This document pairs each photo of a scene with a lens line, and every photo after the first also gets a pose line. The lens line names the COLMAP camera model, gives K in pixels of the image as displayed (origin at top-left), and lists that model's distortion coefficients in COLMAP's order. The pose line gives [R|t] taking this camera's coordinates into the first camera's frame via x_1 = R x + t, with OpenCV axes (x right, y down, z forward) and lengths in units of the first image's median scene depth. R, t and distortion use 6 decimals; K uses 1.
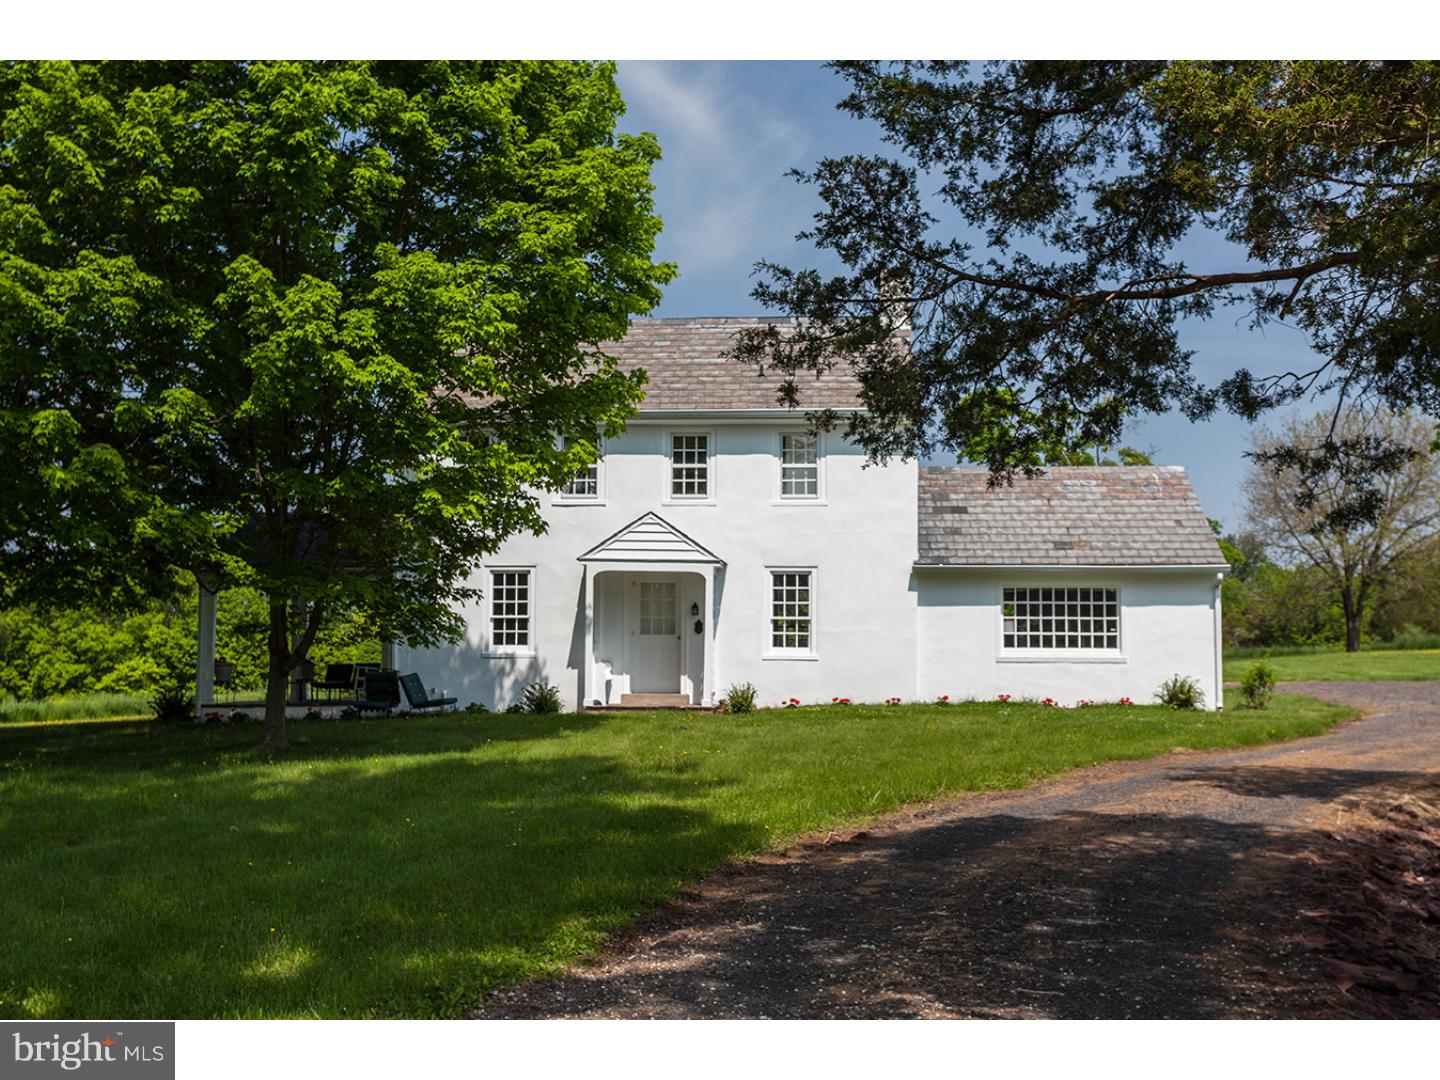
lens RADIAL K [[2136.9, 0, 720.0], [0, 2136.9, 540.0], [0, 0, 1]] dist [0.016444, -0.002279]
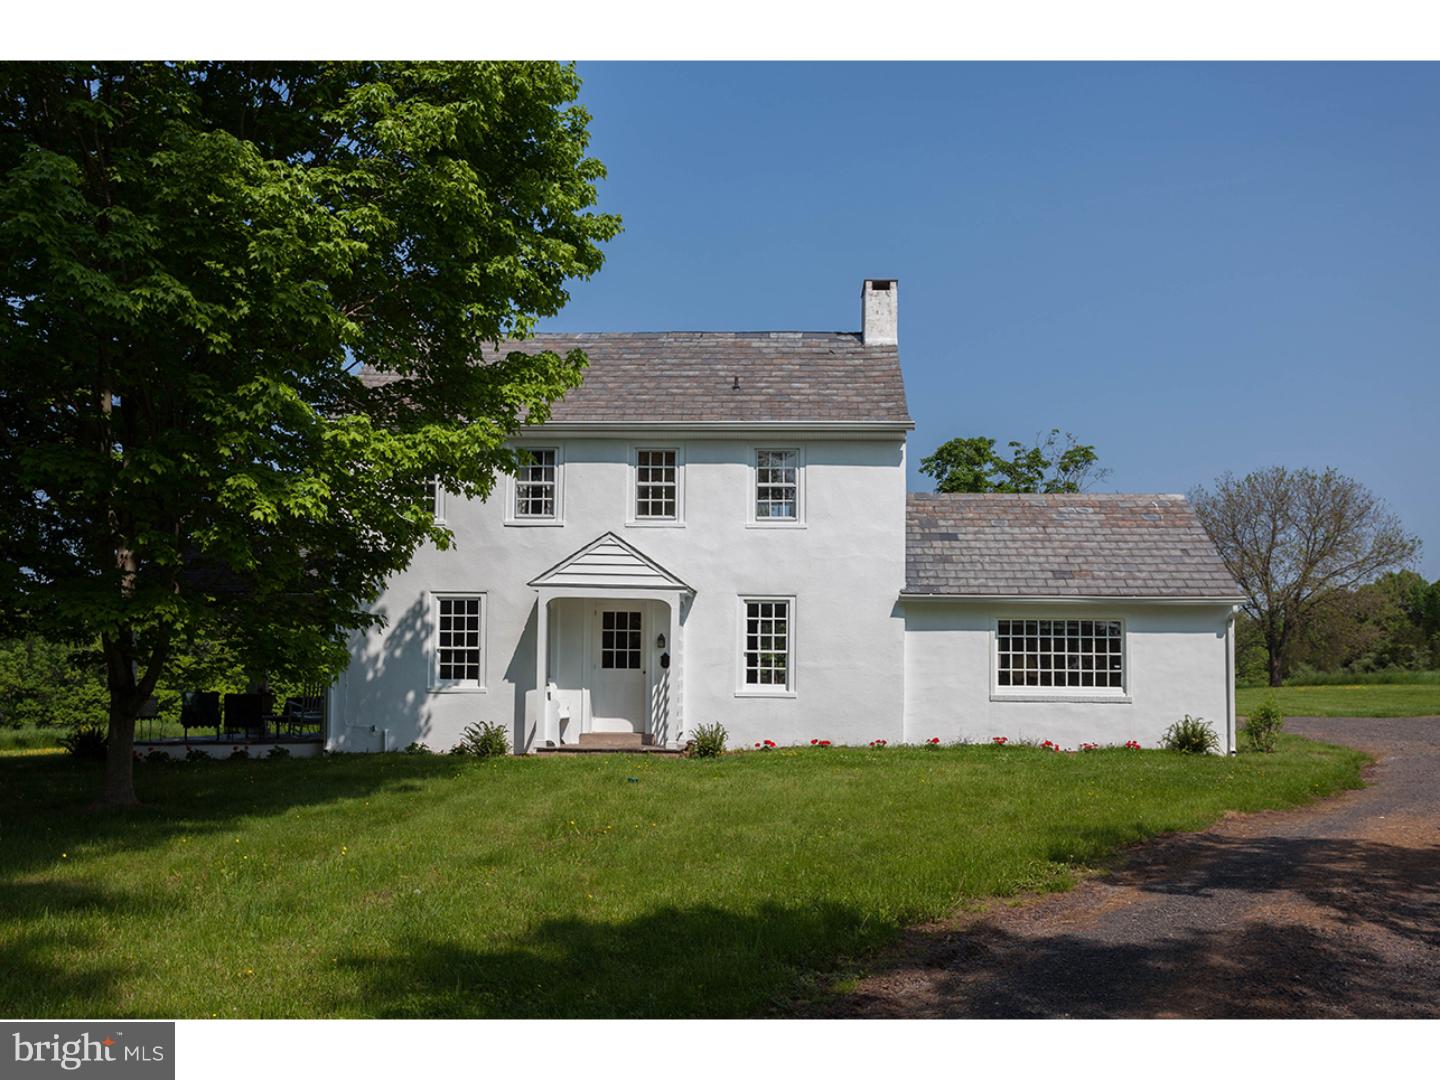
lens RADIAL K [[1634.2, 0, 720.0], [0, 1634.2, 540.0], [0, 0, 1]] dist [0.003204, 0.001422]
pose [[0.999920, 0.005706, -0.011306, 0.020751], [-0.006082, 0.999422, -0.033452, 0.012250], [0.011109, 0.033518, 0.999376, 0.296409]]
